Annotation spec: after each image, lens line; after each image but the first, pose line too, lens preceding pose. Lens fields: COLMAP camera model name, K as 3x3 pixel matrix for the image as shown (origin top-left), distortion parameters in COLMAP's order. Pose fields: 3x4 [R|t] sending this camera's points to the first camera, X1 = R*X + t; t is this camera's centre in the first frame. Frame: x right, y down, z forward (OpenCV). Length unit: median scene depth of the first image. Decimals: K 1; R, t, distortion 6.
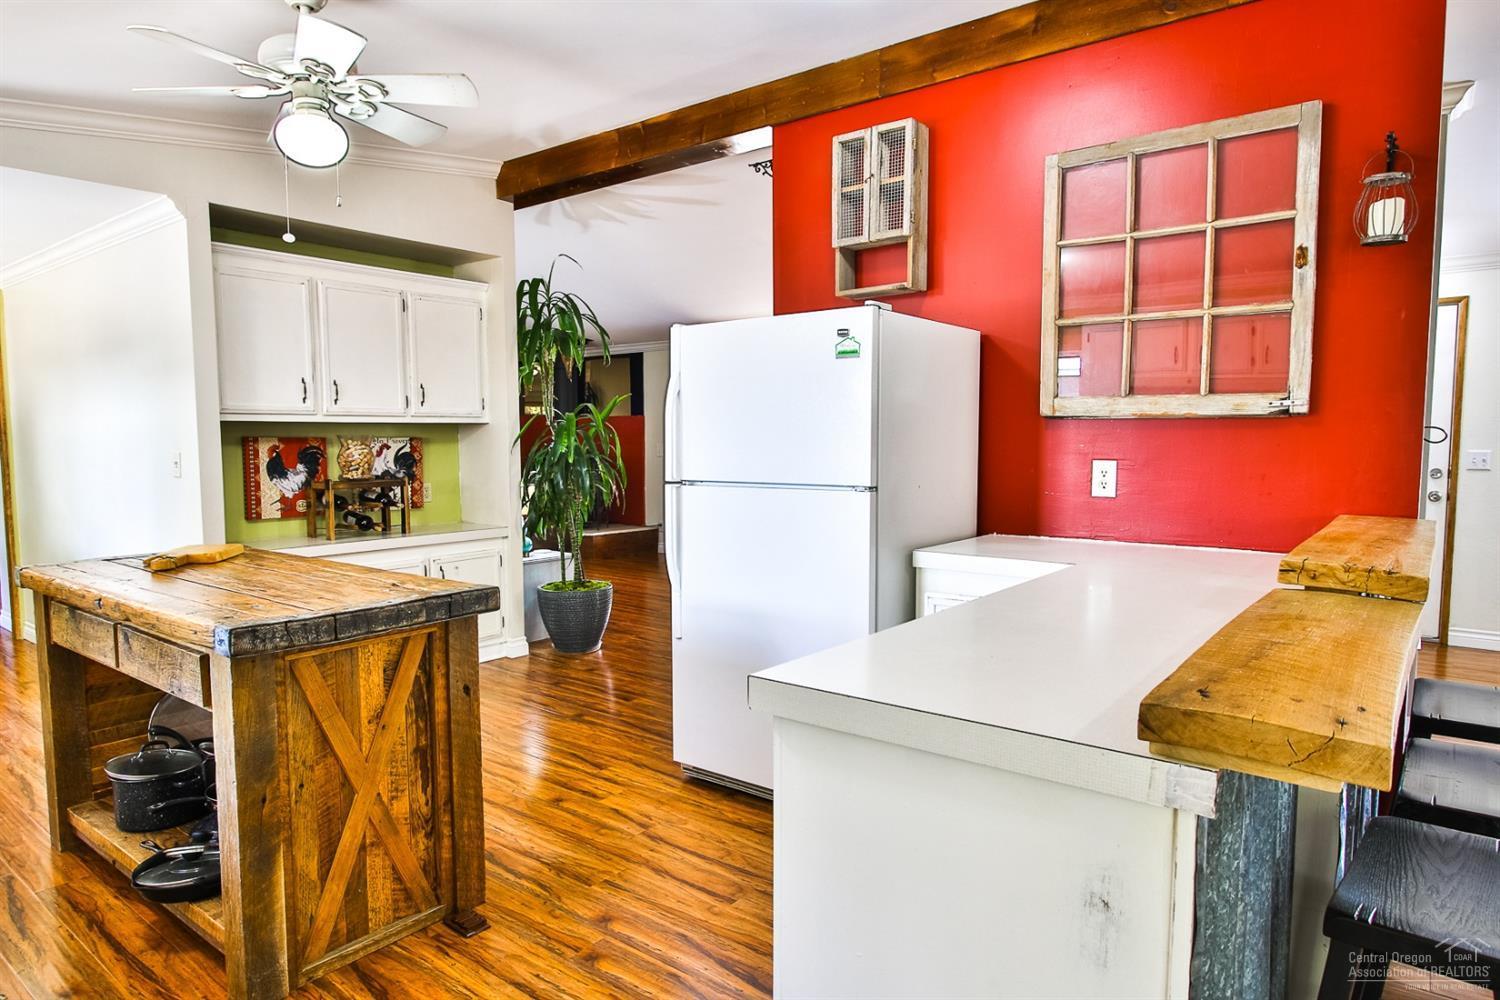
lens RADIAL K [[895.2, 0, 743.2], [0, 895.2, 512.3], [0, 0, 1]] dist [-0.009160, 0.000666]
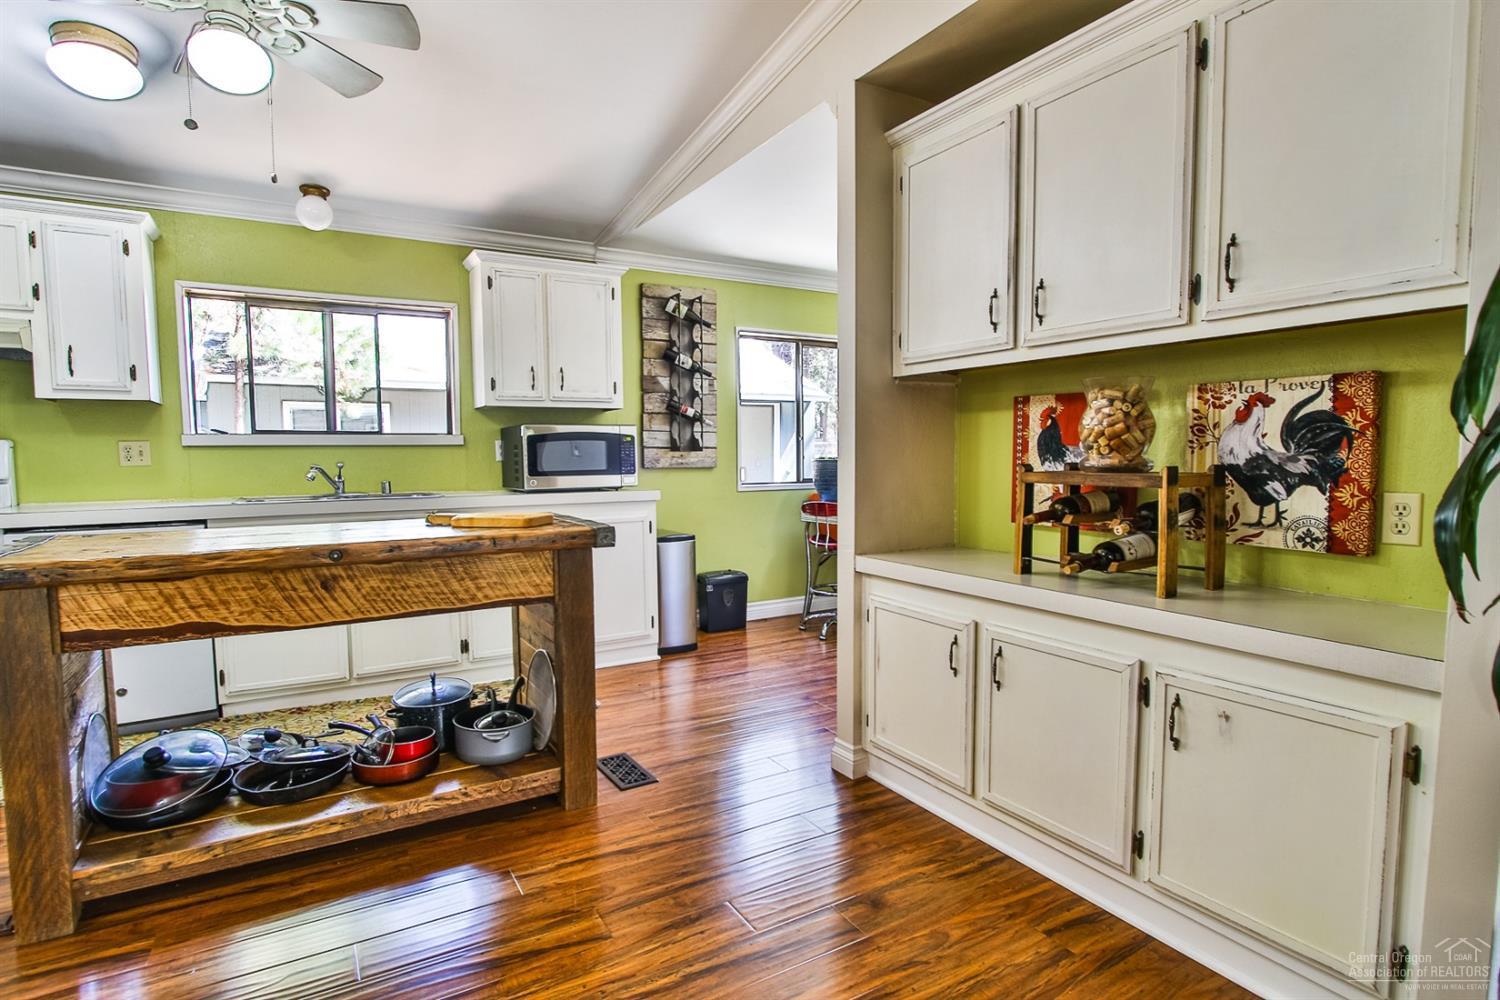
lens RADIAL K [[767.3, 0, 729.2], [0, 767.3, 514.5], [0, 0, 1]] dist [-0.021069, 0.002512]
pose [[-0.384290, 0.078784, -0.919845, 0.044703], [-0.073619, 0.990564, 0.115597, -0.045194], [0.920272, 0.112141, -0.374864, 0.973085]]
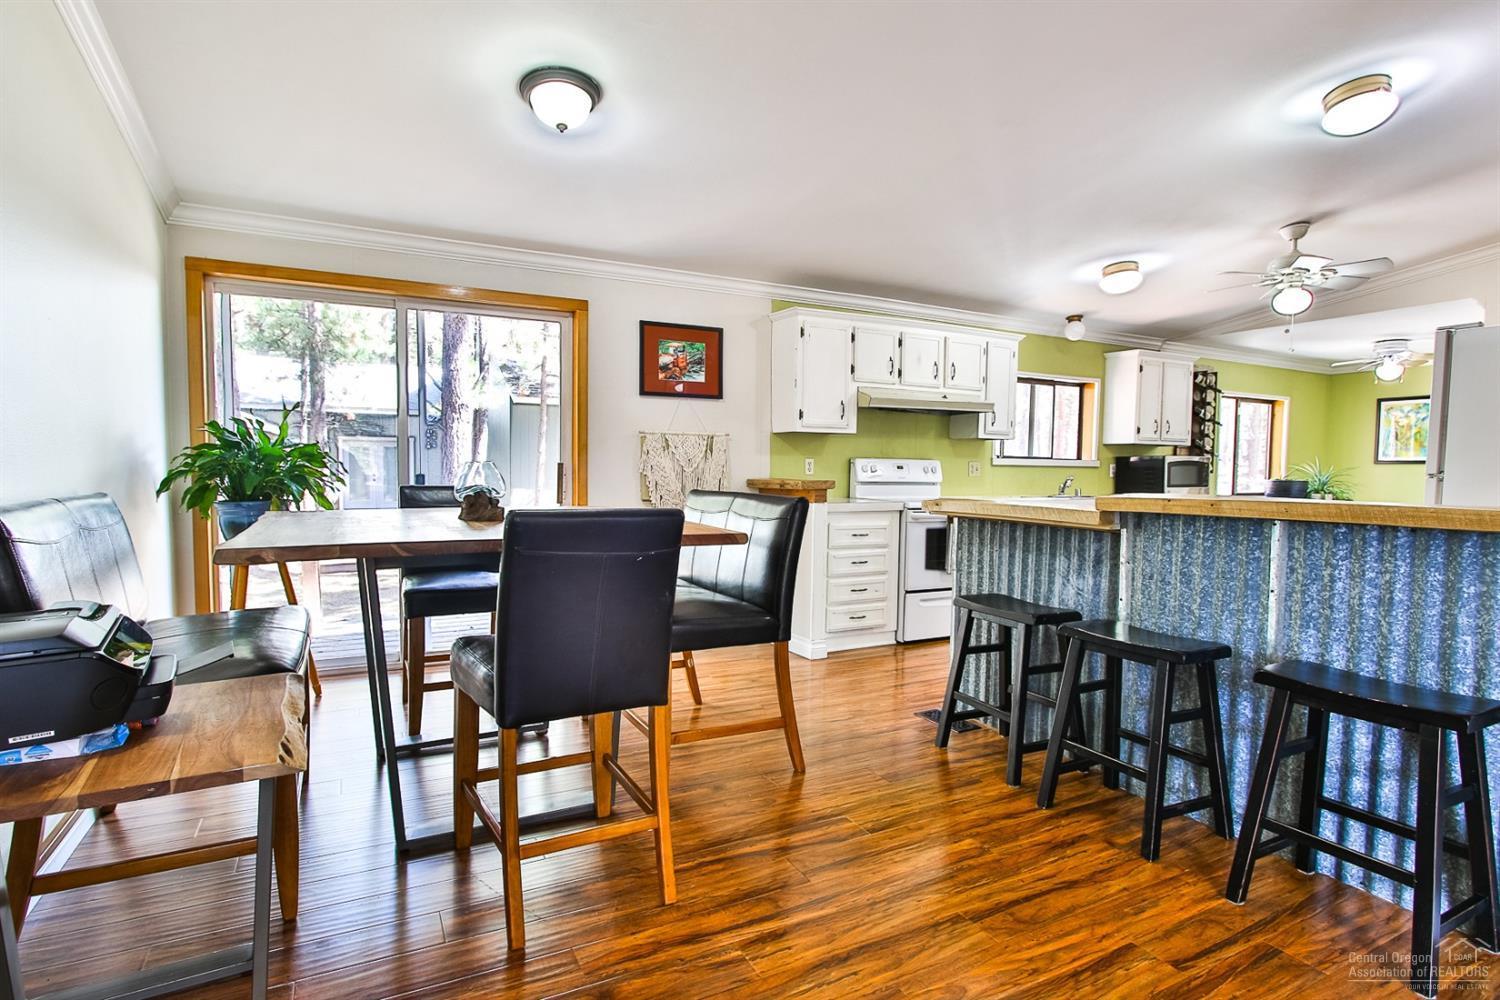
lens RADIAL K [[767.3, 0, 751.6], [0, 767.3, 491.5], [0, 0, 1]] dist [-0.021069, 0.002512]
pose [[-0.414911, 0.020255, -0.909637, 0.926991], [-0.088751, 0.994084, 0.062618, 0.016709], [0.905523, 0.106712, -0.410659, 0.325026]]
